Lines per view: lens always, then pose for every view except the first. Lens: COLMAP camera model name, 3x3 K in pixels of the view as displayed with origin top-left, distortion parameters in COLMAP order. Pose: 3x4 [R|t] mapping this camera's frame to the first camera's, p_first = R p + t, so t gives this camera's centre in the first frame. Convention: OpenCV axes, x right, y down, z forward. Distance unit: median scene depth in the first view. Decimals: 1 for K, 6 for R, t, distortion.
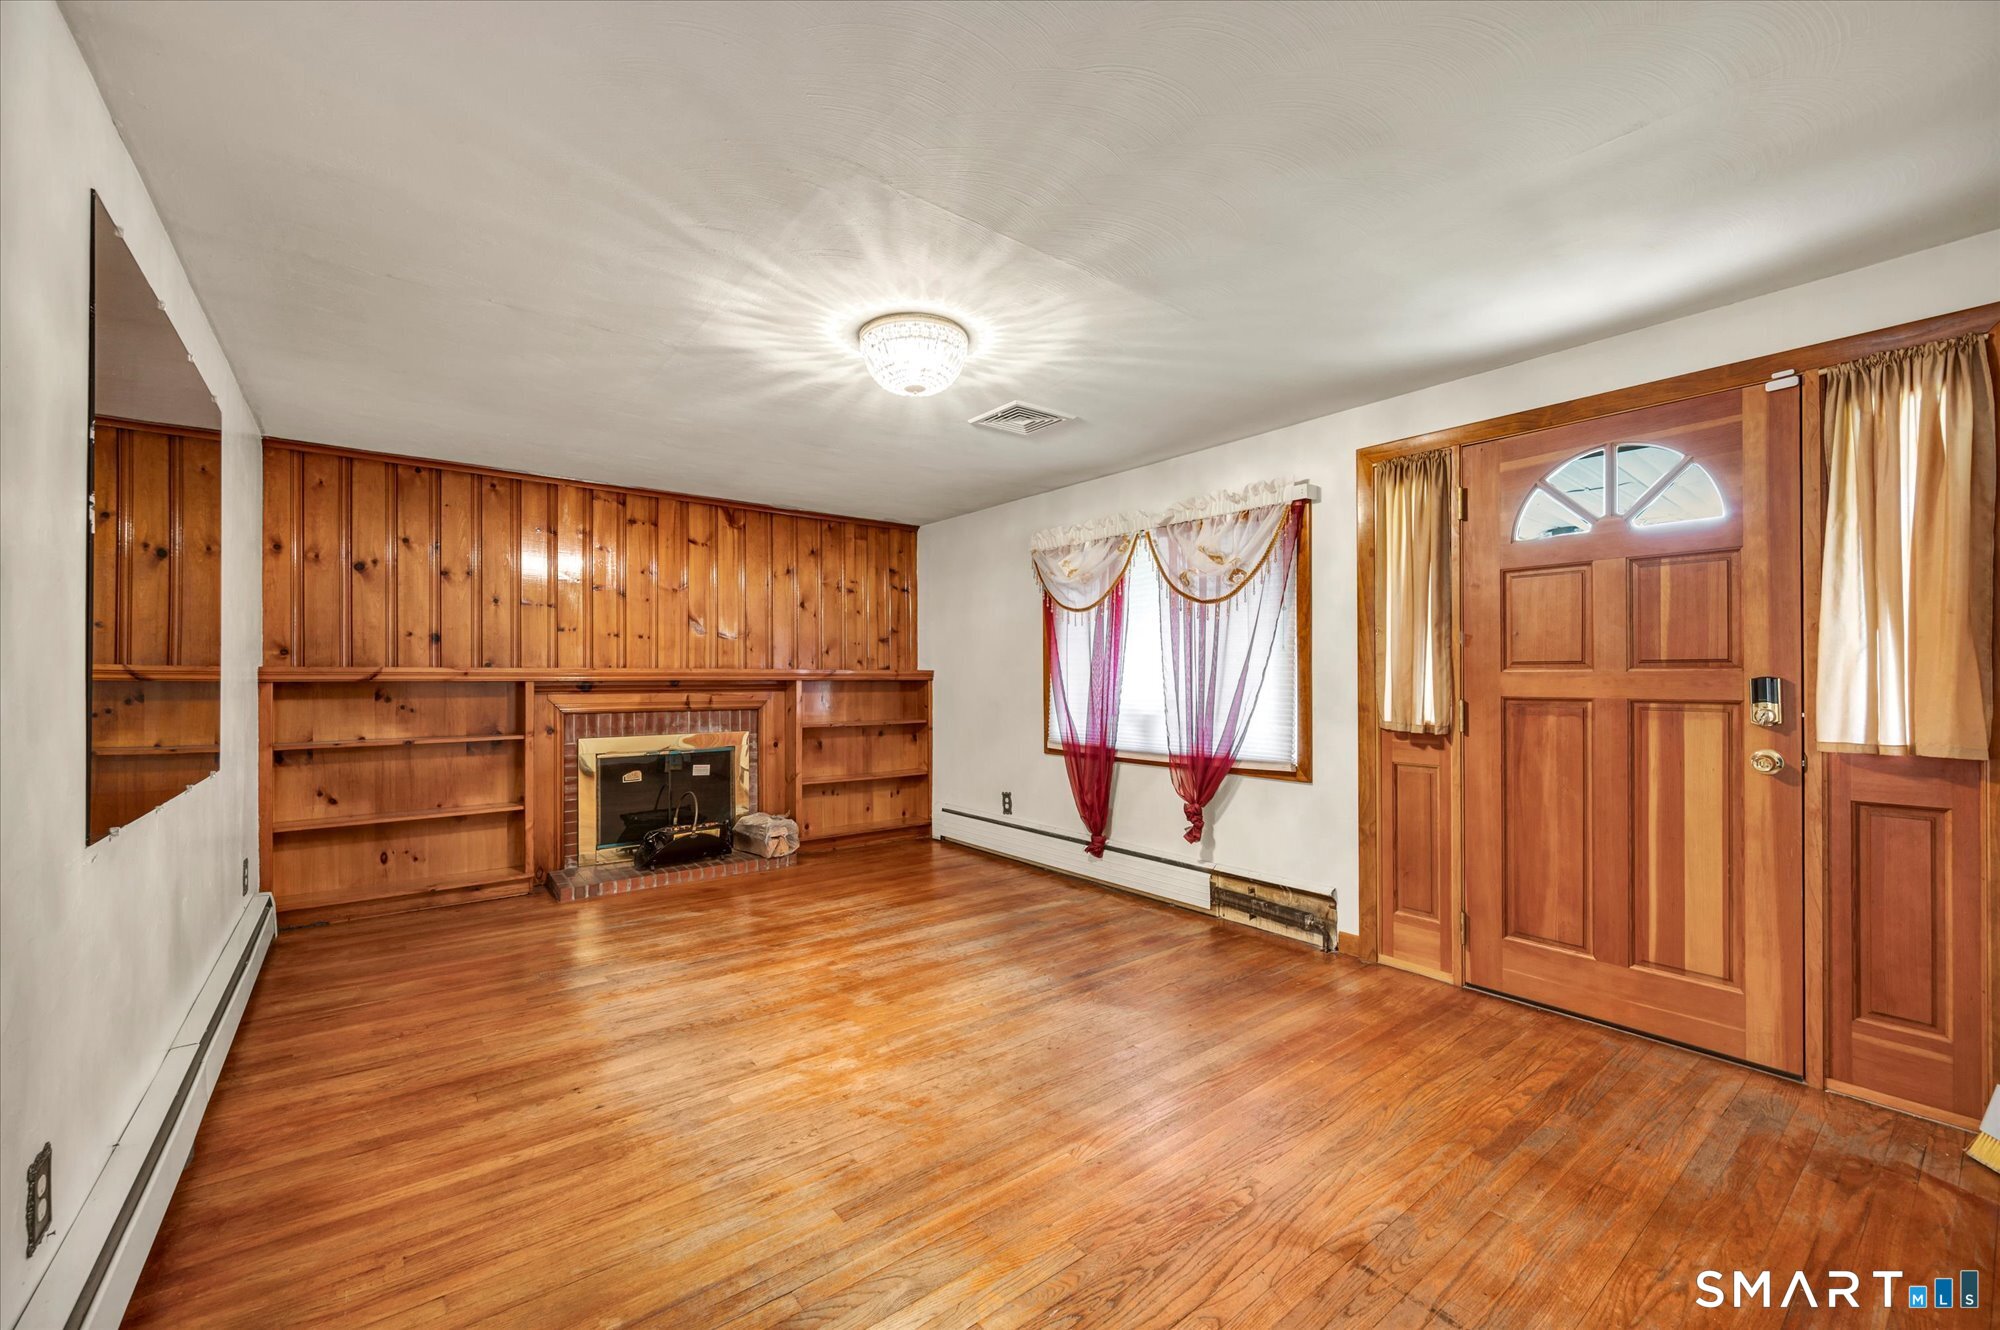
lens RADIAL K [[809.0, 0, 1015.8], [0, 809.0, 668.7], [0, 0, 1]] dist [-0.001517, -0.000167]
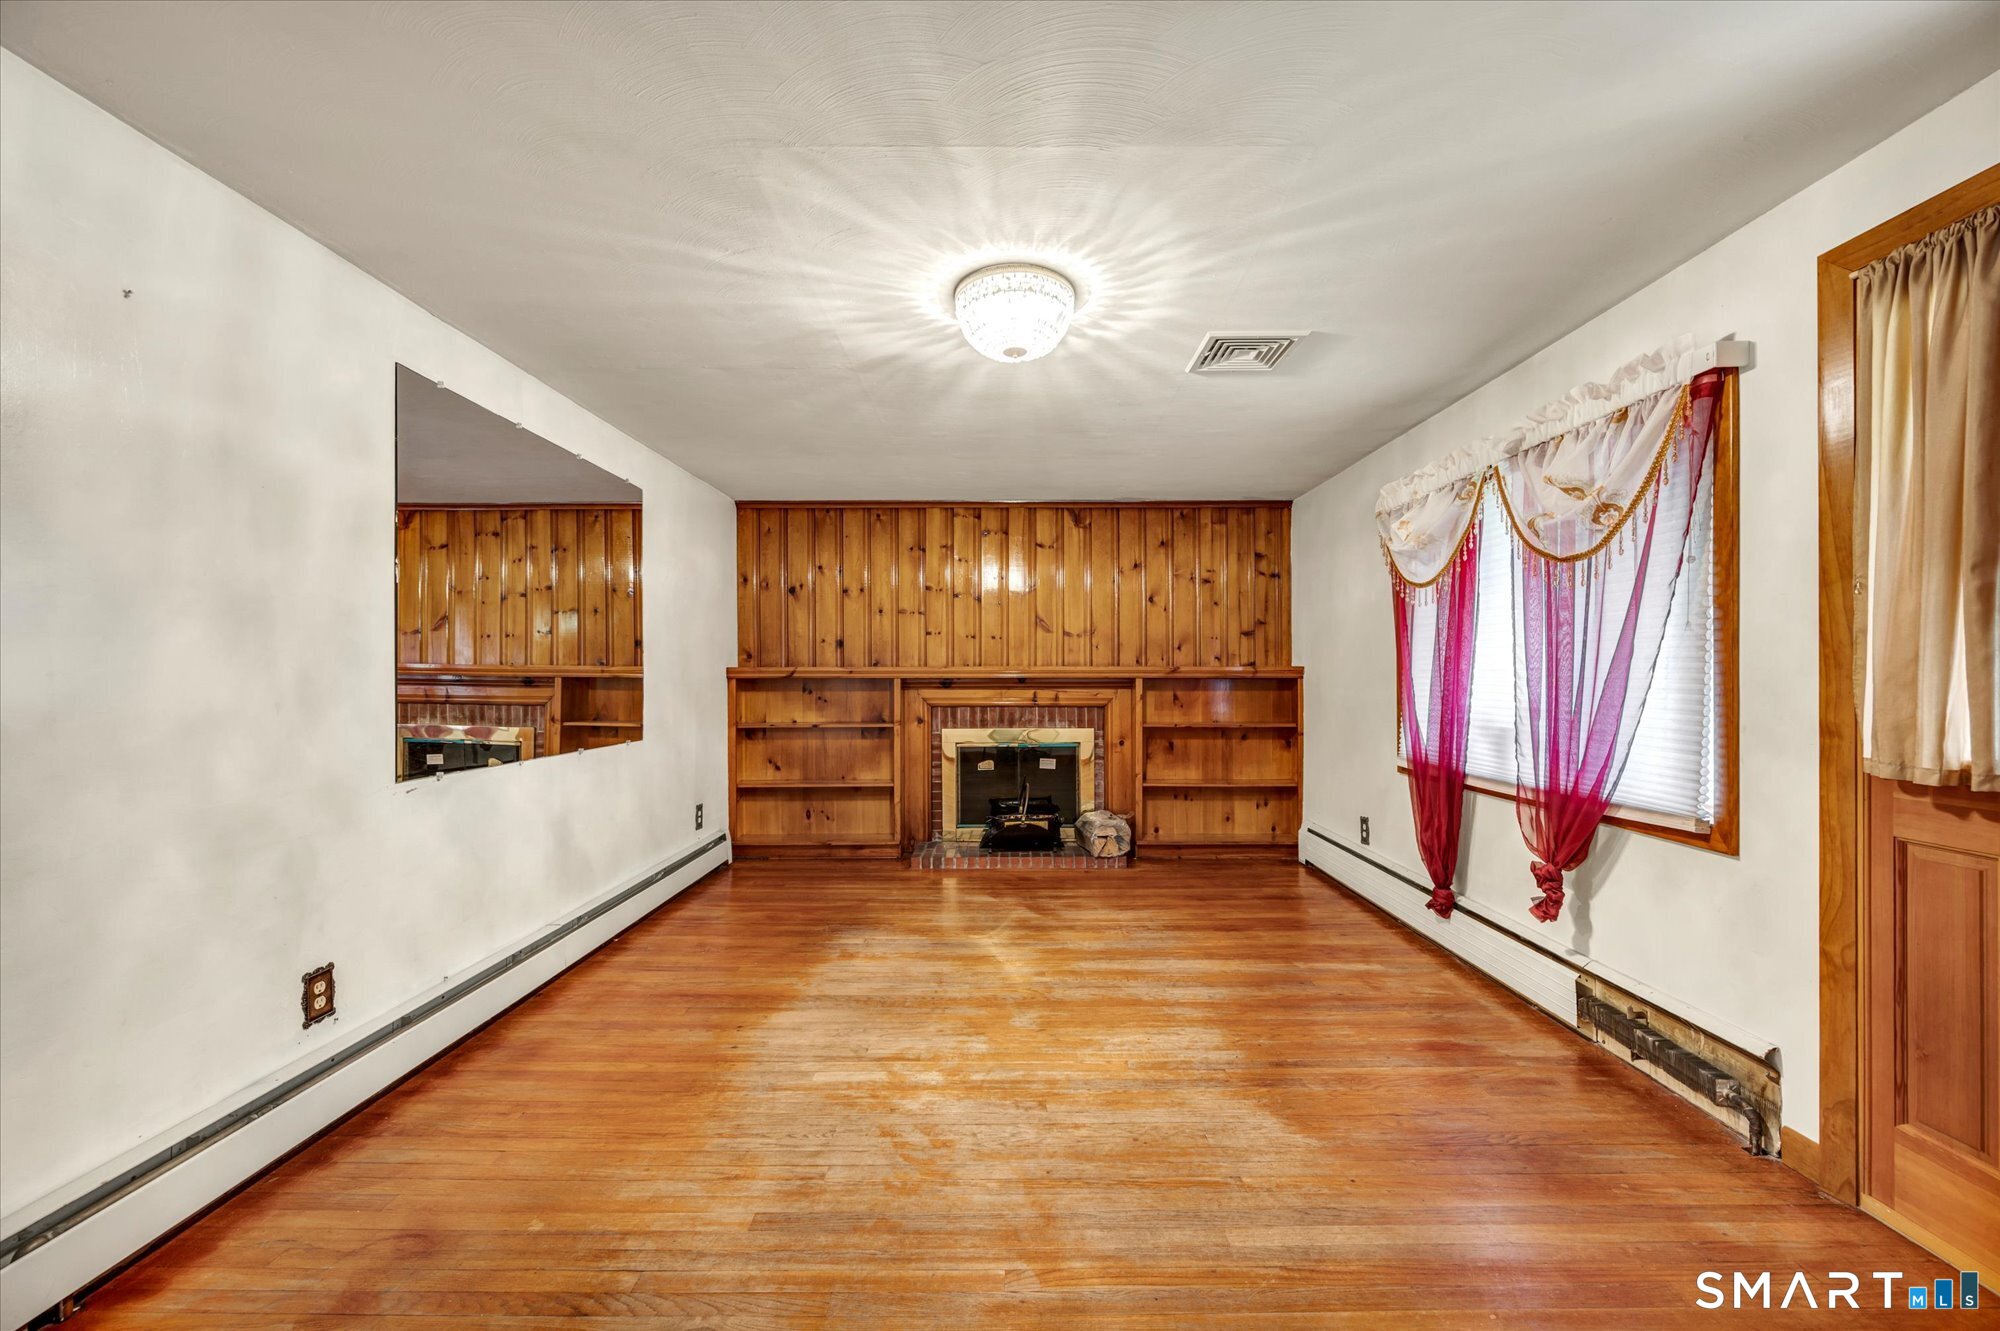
lens RADIAL K [[810.8, 0, 1000.9], [0, 810.8, 674.6], [0, 0, 1]] dist [-0.002218, -0.000336]
pose [[0.778185, -0.000679, -0.628034, 0.284202], [0.007242, 0.999943, 0.007892, 0.002308], [0.627993, -0.010690, 0.778146, 0.192821]]
